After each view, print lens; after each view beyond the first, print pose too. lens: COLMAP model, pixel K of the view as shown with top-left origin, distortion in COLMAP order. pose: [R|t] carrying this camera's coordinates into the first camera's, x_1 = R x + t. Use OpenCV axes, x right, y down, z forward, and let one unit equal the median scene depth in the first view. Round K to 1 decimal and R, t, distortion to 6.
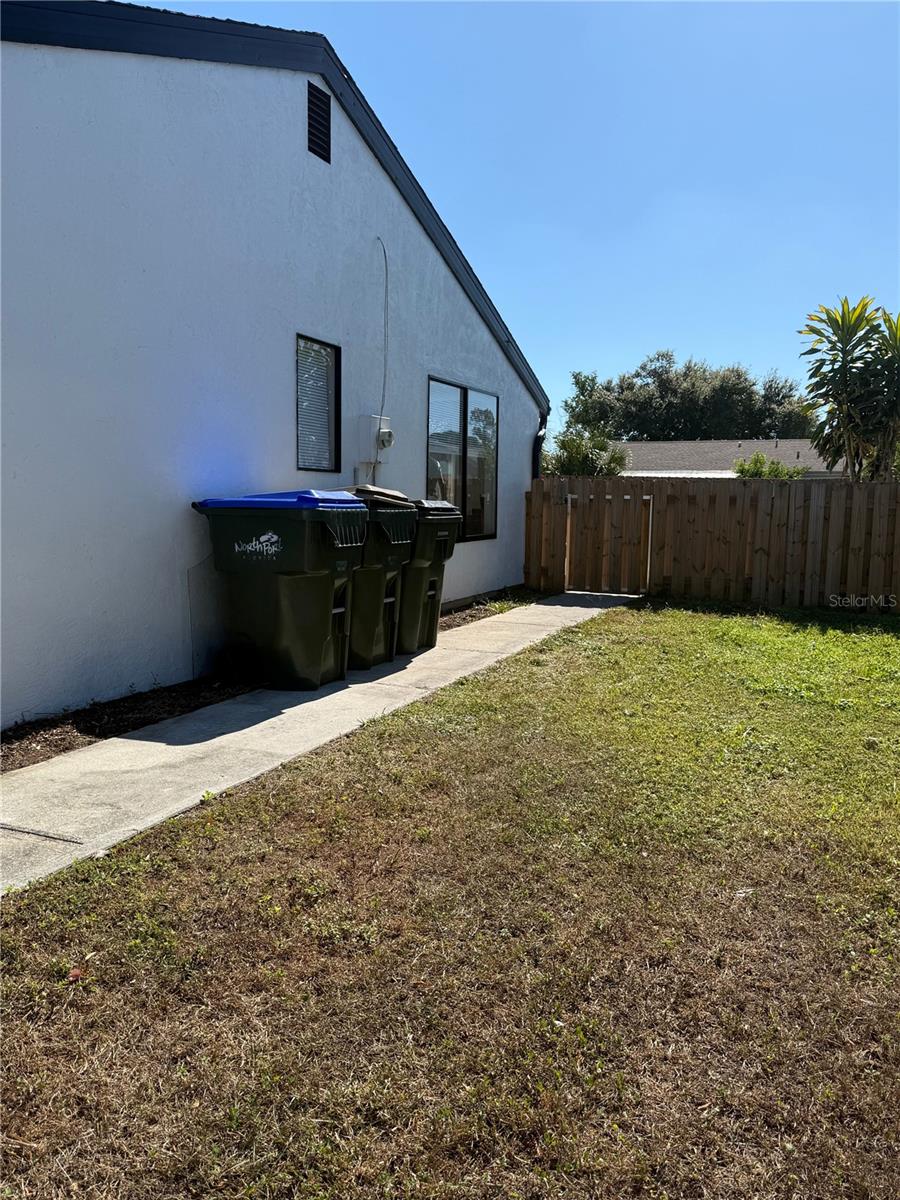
lens RADIAL K [[930.6, 0, 450.0], [0, 930.6, 600.0], [0, 0, 1]] dist [0.009860, 0.002609]
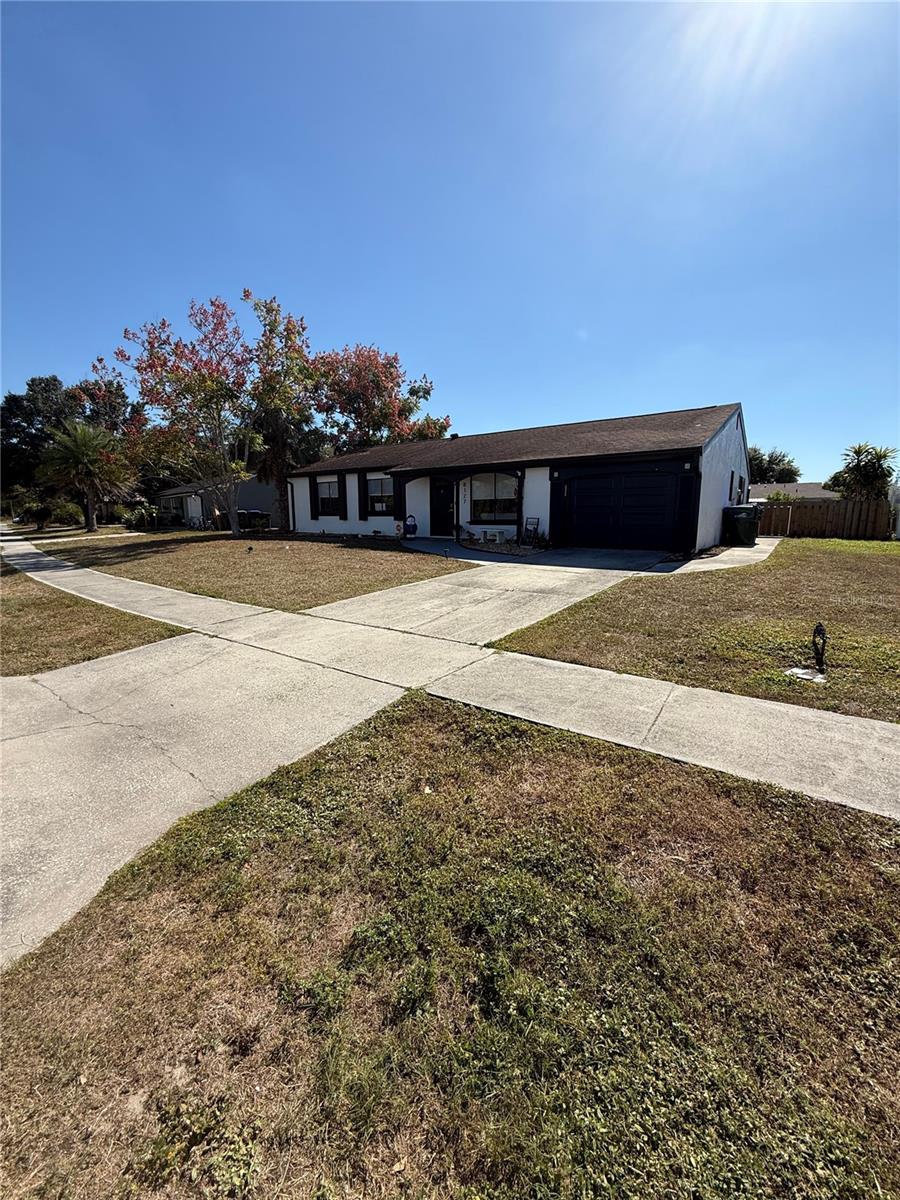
lens RADIAL K [[477.5, 0, 450.0], [0, 477.5, 600.0], [0, 0, 1]] dist [-0.000748, 0.000165]
pose [[0.976769, 0.020348, -0.213328, -0.602118], [-0.007279, 0.998058, 0.061869, 0.126198], [0.214173, -0.058879, 0.975020, -0.952253]]
